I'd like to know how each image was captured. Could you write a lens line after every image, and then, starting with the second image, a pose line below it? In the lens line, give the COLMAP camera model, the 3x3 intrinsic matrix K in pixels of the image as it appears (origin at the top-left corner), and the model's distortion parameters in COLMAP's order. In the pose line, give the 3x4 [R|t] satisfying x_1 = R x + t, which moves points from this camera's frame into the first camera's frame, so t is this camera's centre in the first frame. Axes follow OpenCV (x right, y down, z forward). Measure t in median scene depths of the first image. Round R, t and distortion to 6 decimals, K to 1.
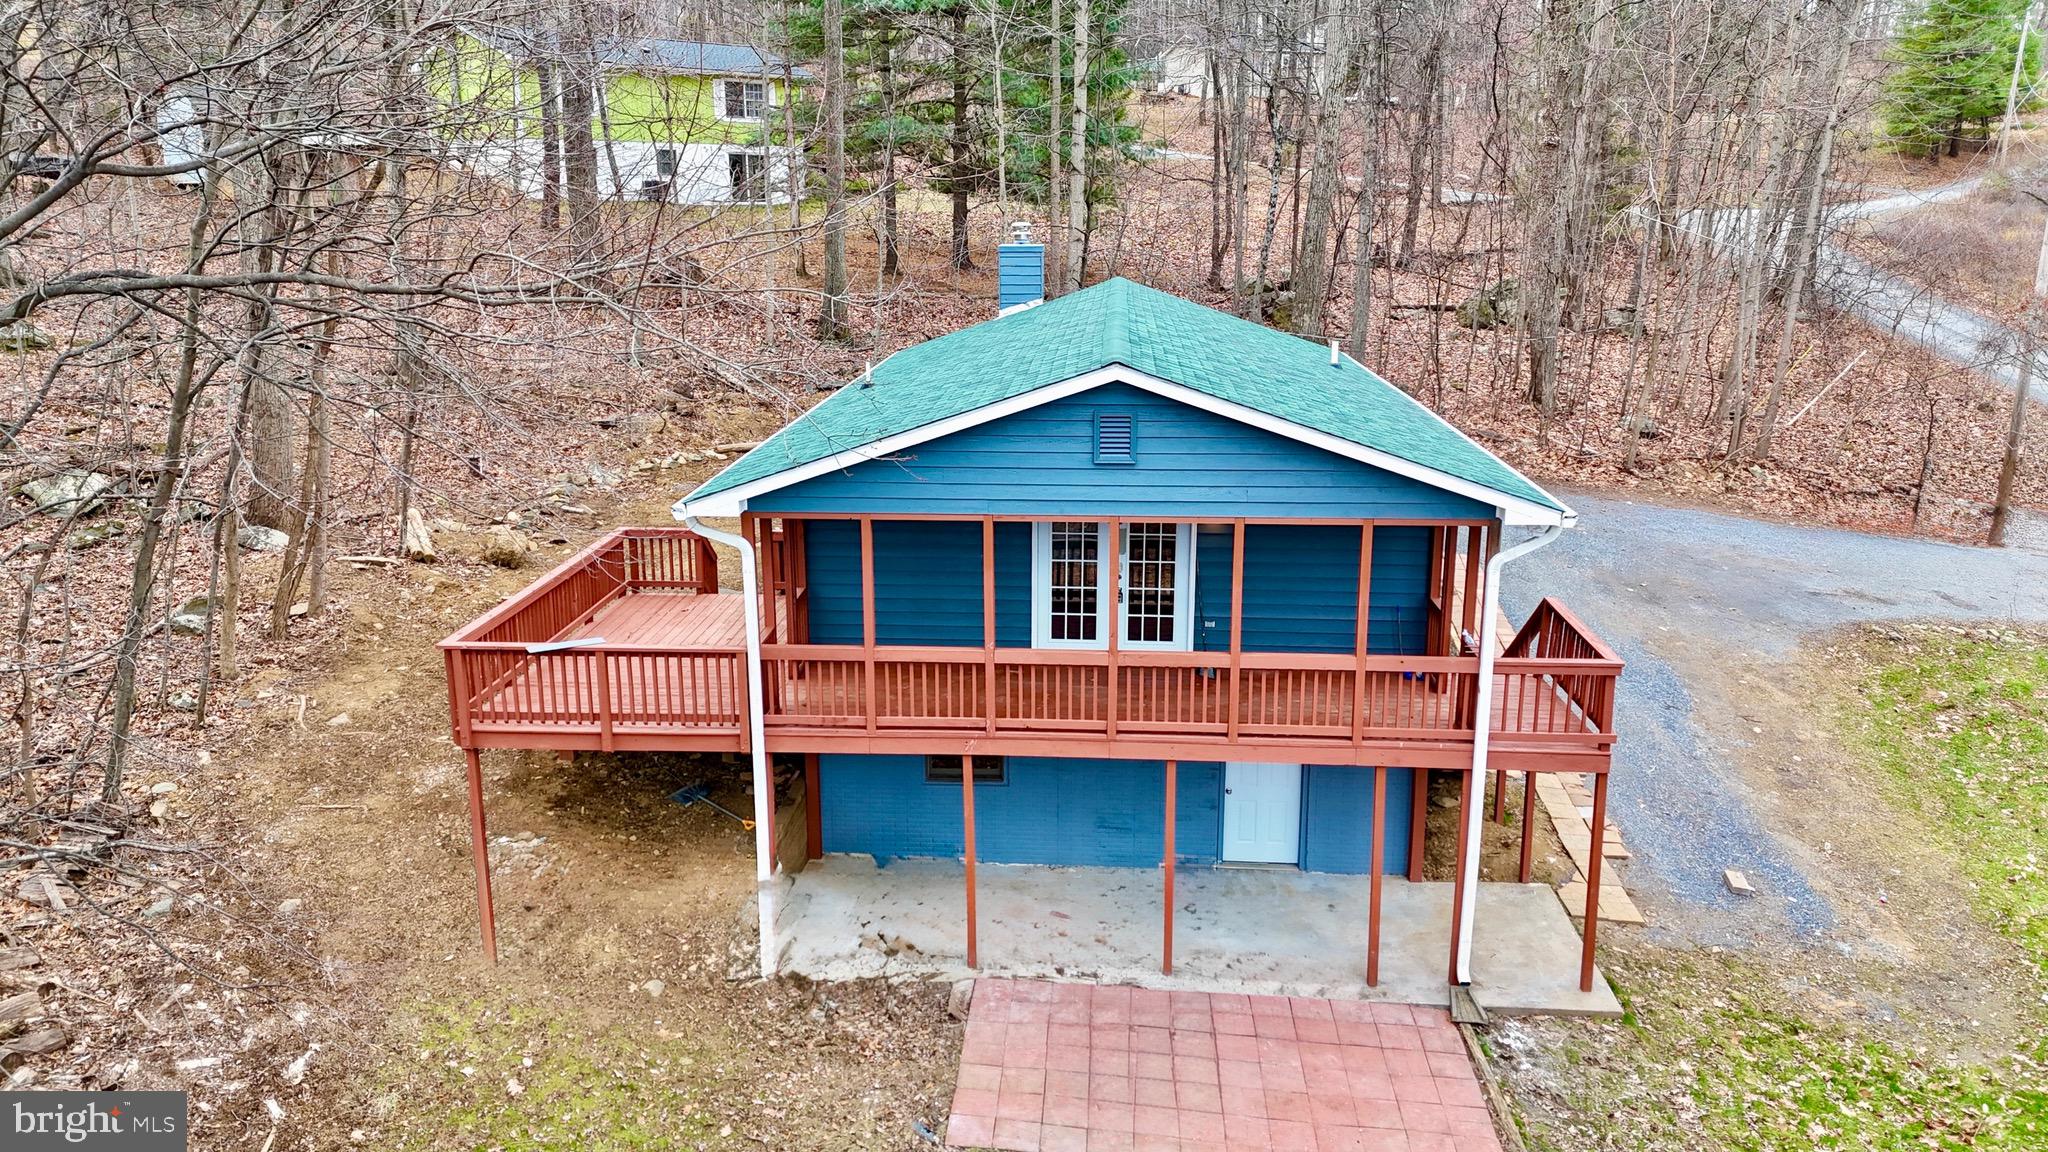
lens RADIAL K [[1486.5, 0, 1020.3], [0, 1486.5, 563.9], [0, 0, 1]] dist [0.053864, -0.003746]
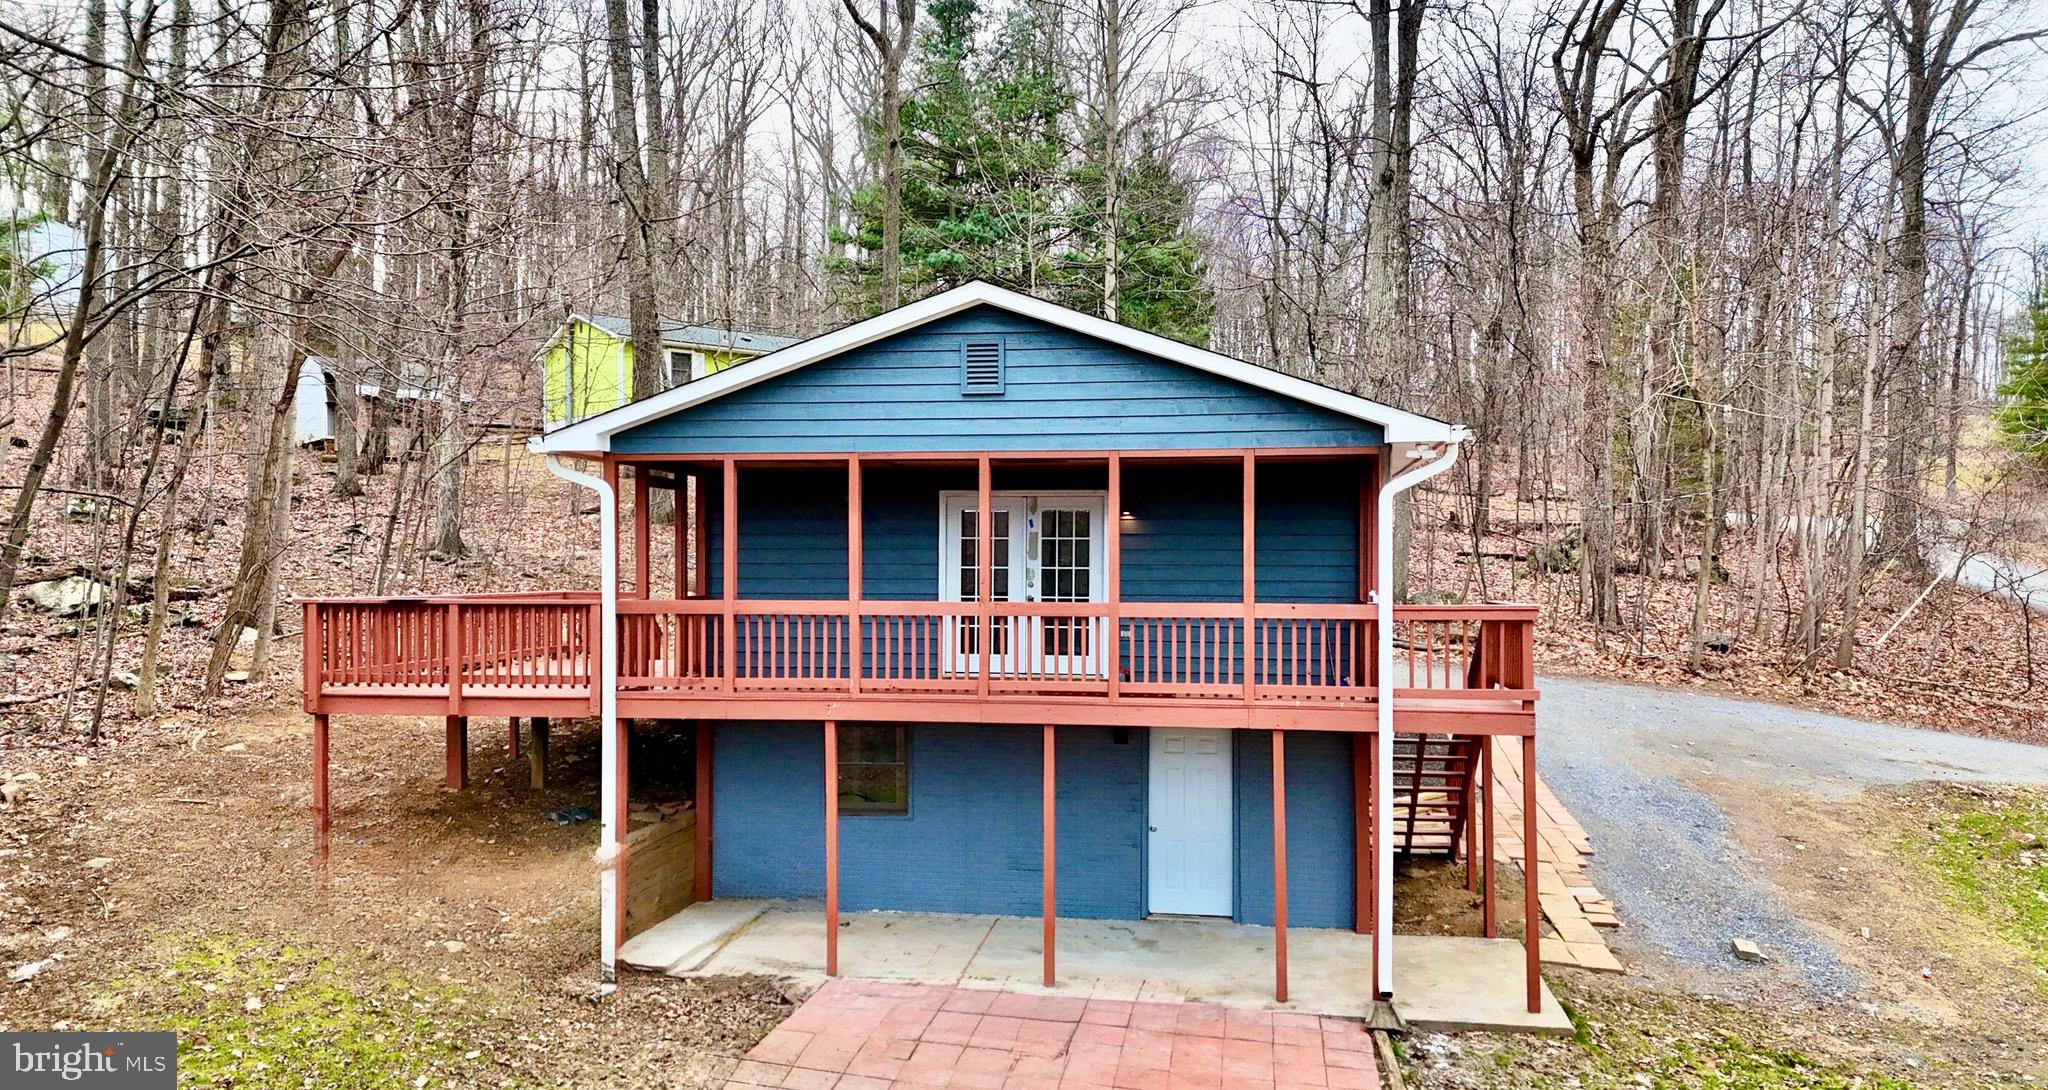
lens RADIAL K [[1488.4, 0, 1015.9], [0, 1488.4, 553.3], [0, 0, 1]] dist [0.051989, -0.017398]
pose [[0.995962, 0.003972, -0.089685, 0.158595], [-0.025685, 0.969866, -0.242281, 0.243695], [0.086020, 0.243606, 0.966052, 0.091728]]
